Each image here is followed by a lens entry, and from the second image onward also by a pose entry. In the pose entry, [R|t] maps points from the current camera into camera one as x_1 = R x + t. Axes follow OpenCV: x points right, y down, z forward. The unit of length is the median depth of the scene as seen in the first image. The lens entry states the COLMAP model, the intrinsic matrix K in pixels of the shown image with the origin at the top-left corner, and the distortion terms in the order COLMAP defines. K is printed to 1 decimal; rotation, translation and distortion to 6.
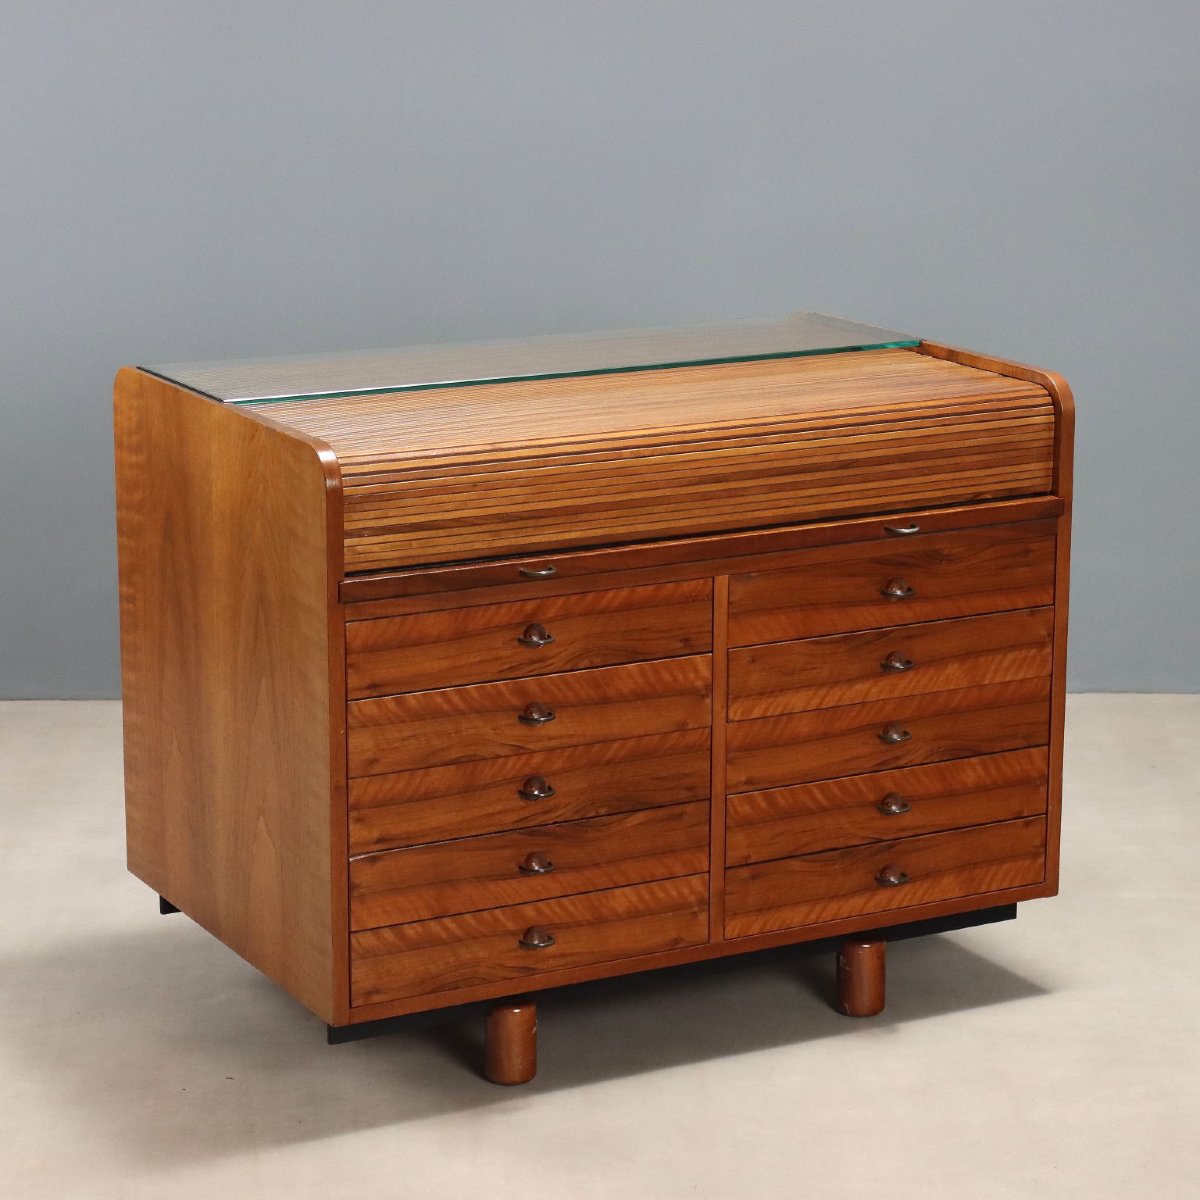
lens RADIAL K [[3360.1, 0, 600.0], [0, 3360.1, 600.0], [0, 0, 1]] dist [0.076797, 0.418723]
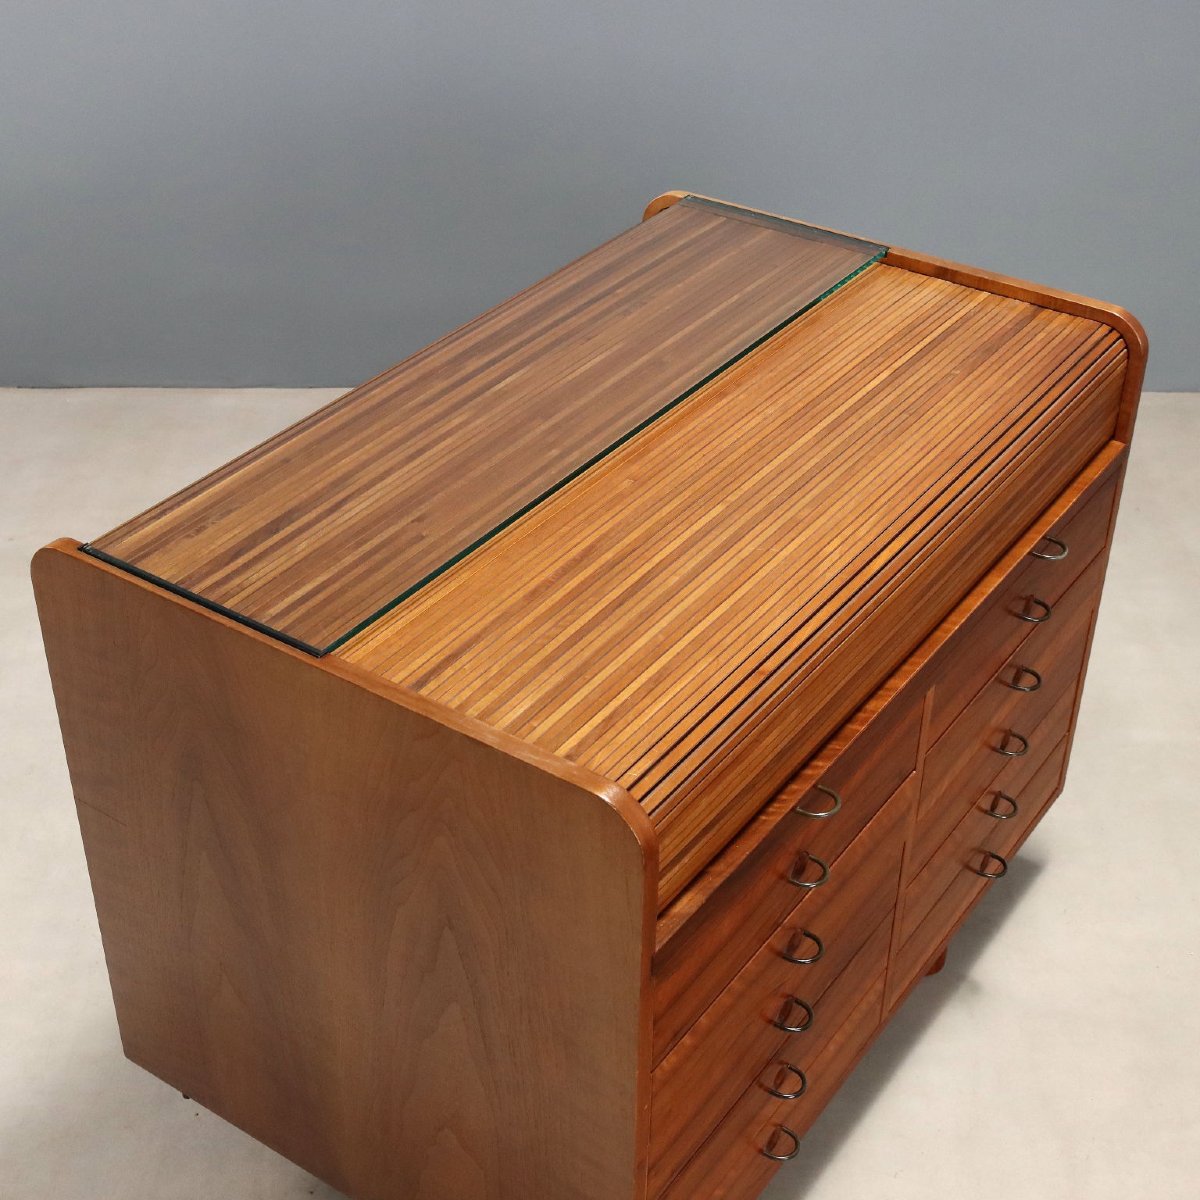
lens RADIAL K [[1845.0, 0, 600.0], [0, 1845.0, 600.0], [0, 0, 1]] dist [-0.006337, -0.008709]
pose [[0.893117, -0.252272, 0.372426, -0.199064], [0.103953, 0.921276, 0.374760, -0.205188], [-0.437648, -0.295990, 0.849031, 0.668865]]
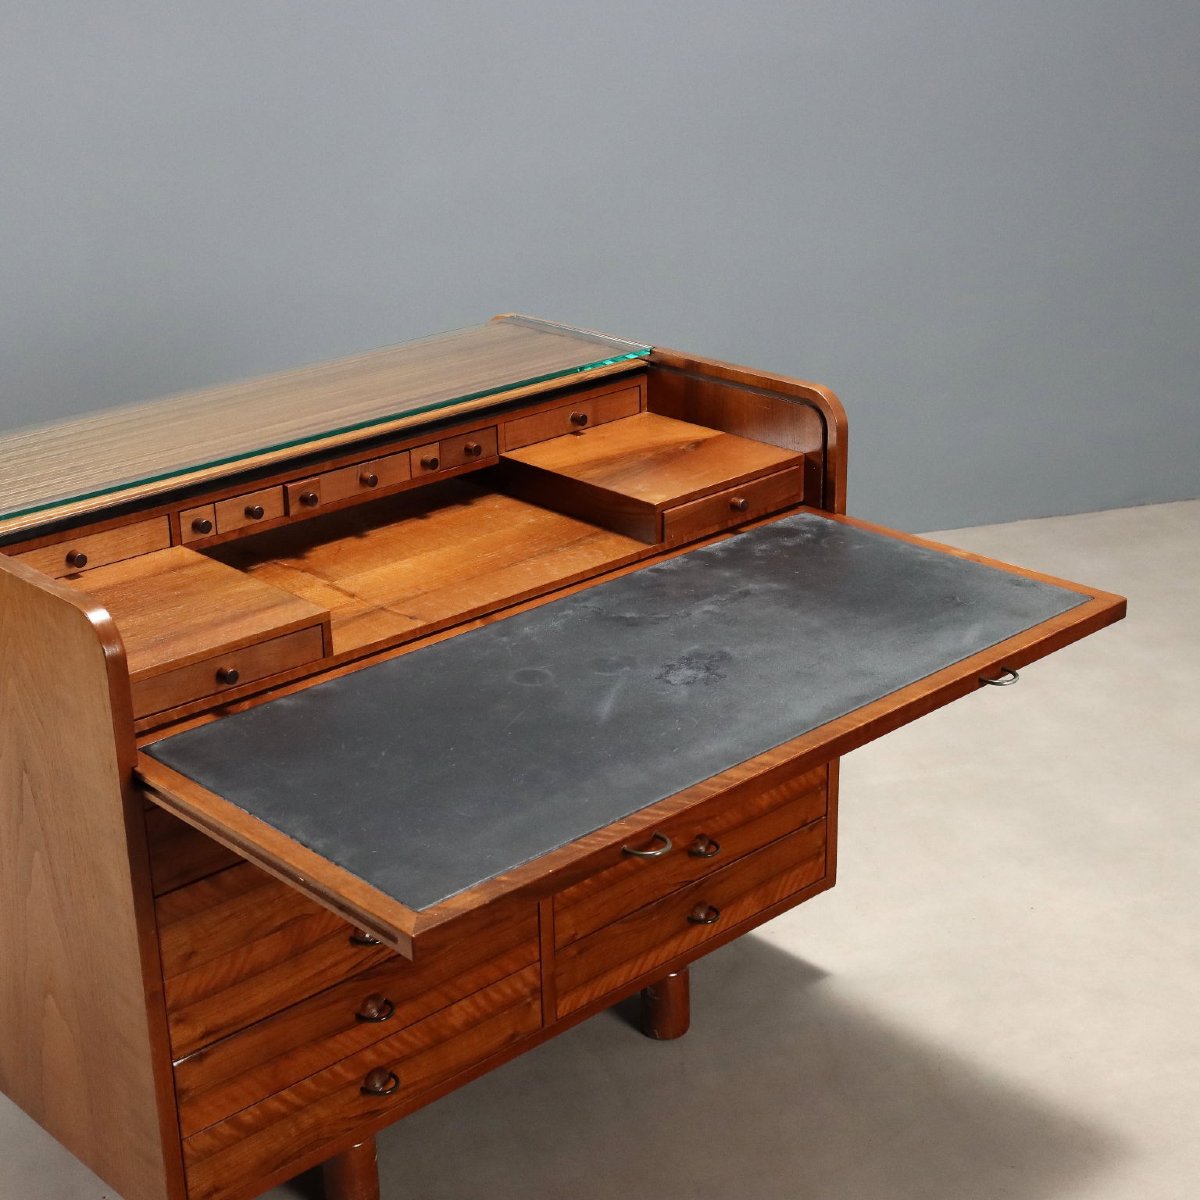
lens RADIAL K [[2003.1, 0, 600.0], [0, 2003.1, 600.0], [0, 0, 1]] dist [-0.001324, -0.017821]
pose [[0.966705, -0.111856, 0.230152, -0.071451], [0.080879, 0.986856, 0.139904, -0.099067], [-0.242776, -0.116632, 0.963046, 0.481936]]
